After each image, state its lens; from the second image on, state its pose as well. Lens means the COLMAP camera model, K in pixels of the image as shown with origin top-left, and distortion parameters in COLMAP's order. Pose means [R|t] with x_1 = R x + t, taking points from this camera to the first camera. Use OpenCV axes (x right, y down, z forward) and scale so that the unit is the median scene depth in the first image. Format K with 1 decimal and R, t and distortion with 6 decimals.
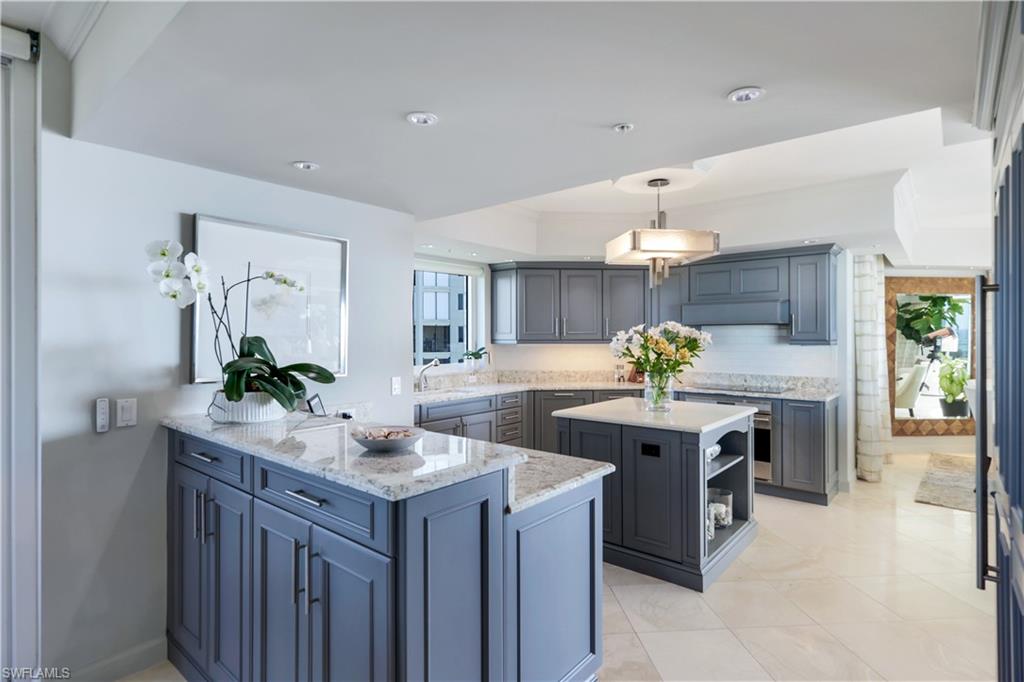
lens RADIAL K [[530.9, 0, 507.0], [0, 530.9, 334.3], [0, 0, 1]] dist [0.013466, 0.000349]
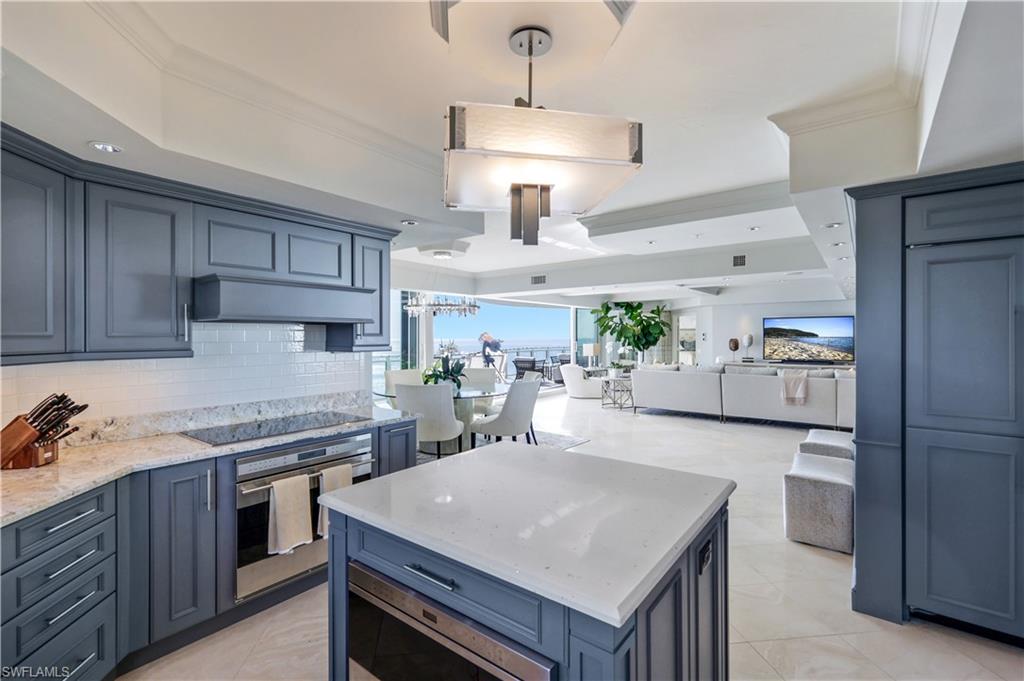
lens RADIAL K [[449.3, 0, 512.1], [0, 449.3, 336.0], [0, 0, 1]] dist [0.003668, -0.000291]
pose [[-0.036779, 0.002955, 0.999319, -0.088348], [0.000392, 0.999996, -0.002942, -0.000929], [-0.999323, 0.000284, -0.036780, 0.648343]]
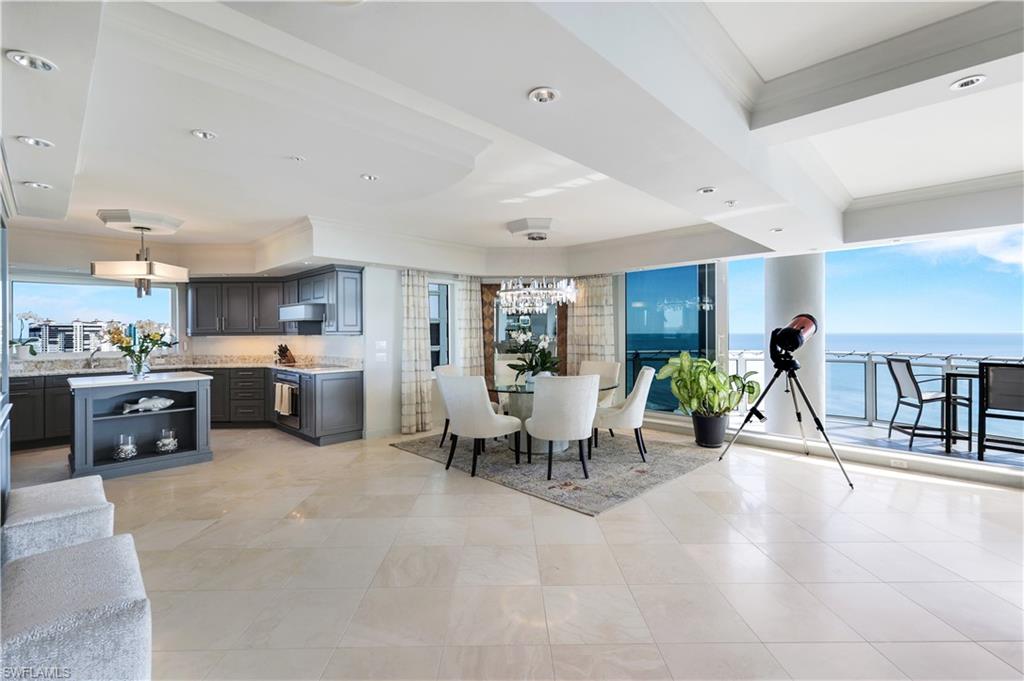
lens RADIAL K [[449.3, 0, 511.6], [0, 449.3, 331.8], [0, 0, 1]] dist [0.003668, -0.000291]
pose [[0.998128, -0.004998, -0.060957, 0.895245], [0.005234, 0.999979, 0.003713, 0.006881], [0.060937, -0.004025, 0.998133, -0.141105]]
